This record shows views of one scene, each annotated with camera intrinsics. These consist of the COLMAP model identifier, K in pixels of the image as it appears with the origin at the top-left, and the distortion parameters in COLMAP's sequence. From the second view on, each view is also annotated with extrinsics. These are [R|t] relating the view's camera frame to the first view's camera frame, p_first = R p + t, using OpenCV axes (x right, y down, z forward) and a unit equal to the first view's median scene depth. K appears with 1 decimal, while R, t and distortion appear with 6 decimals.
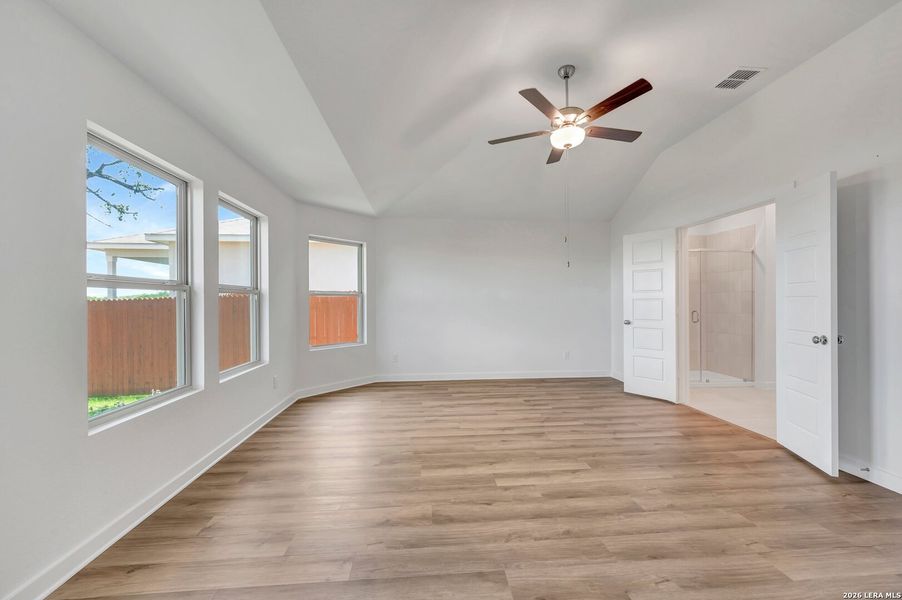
lens RADIAL K [[355.3, 0, 454.3], [0, 355.3, 301.3], [0, 0, 1]] dist [-0.000980, 0.000330]
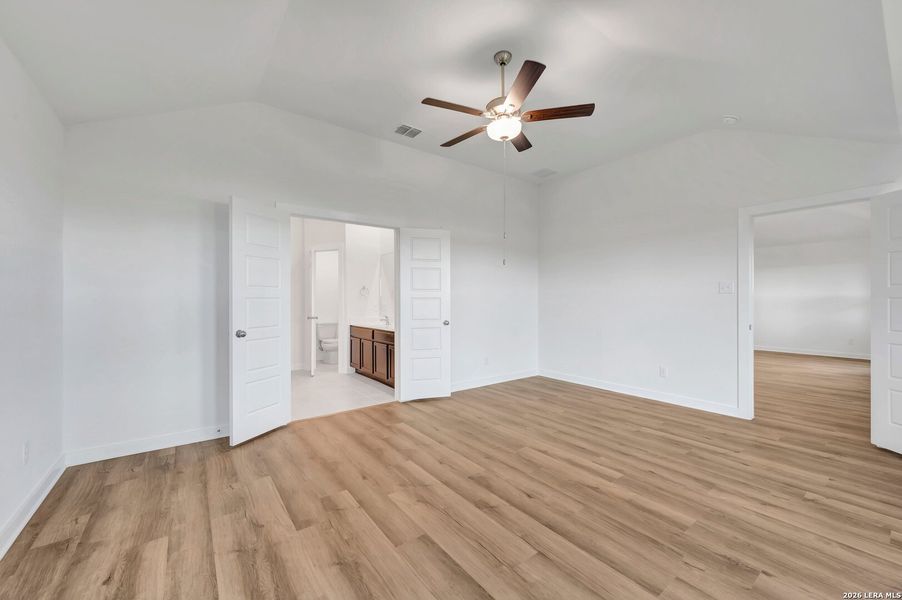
lens RADIAL K [[350.2, 0, 451.0], [0, 350.2, 300.0], [0, 0, 1]] dist [-0.000263, 0.000105]
pose [[-0.524865, 0.003911, 0.851176, -0.429801], [0.000611, 0.999991, -0.004219, -0.001068], [-0.851185, -0.001694, -0.524863, 1.701061]]
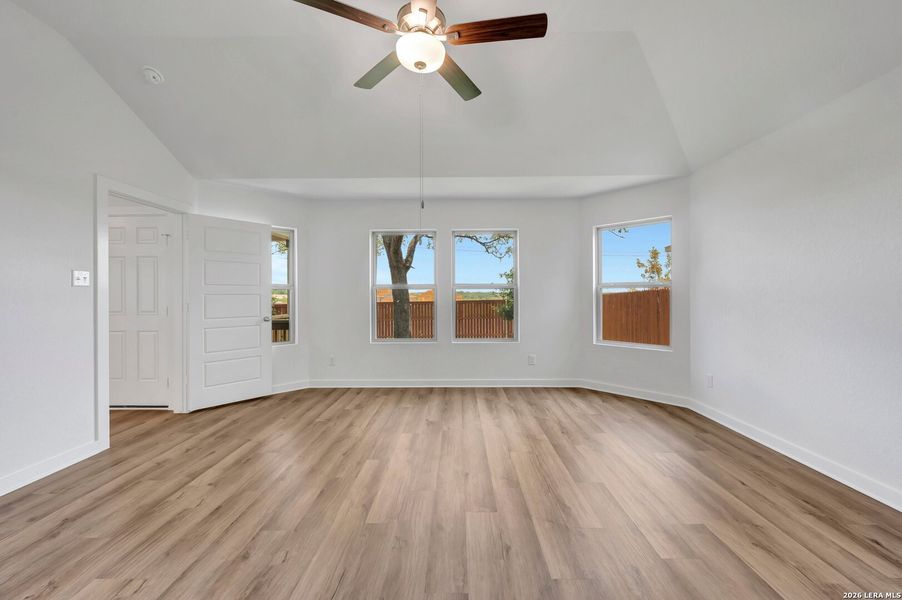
lens RADIAL K [[356.6, 0, 454.5], [0, 356.6, 294.4], [0, 0, 1]] dist [-0.000875, 0.000060]
pose [[-0.099519, 0.003159, -0.995031, 1.041735], [0.007388, 0.999970, 0.002436, -0.006838], [0.995008, -0.007109, -0.099539, 1.189256]]
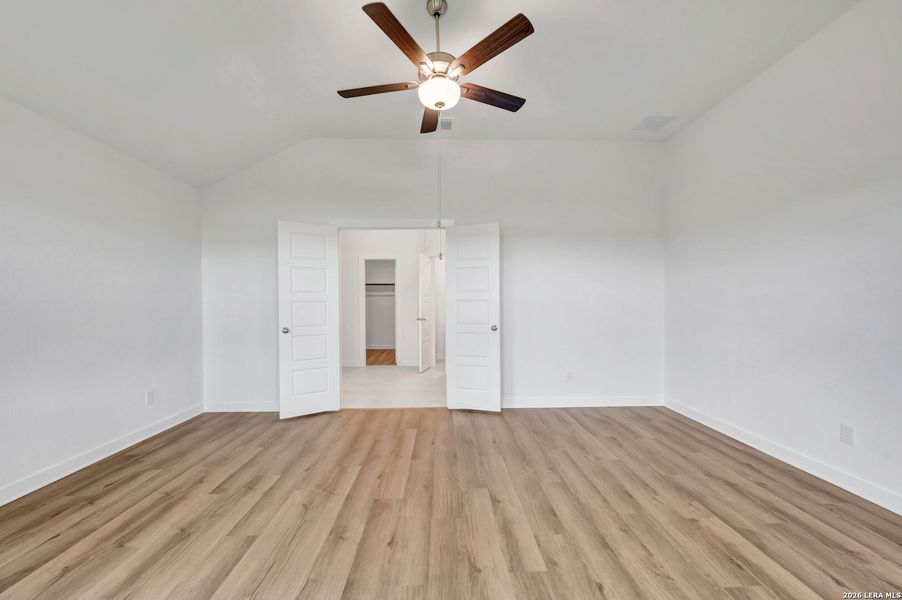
lens RADIAL K [[355.3, 0, 454.3], [0, 355.3, 301.3], [0, 0, 1]] dist [-0.000980, 0.000330]
pose [[0.053180, 0.007606, 0.998556, -0.497442], [0.002653, 0.999966, -0.007758, -0.000448], [-0.998581, 0.003062, 0.053158, 0.974286]]
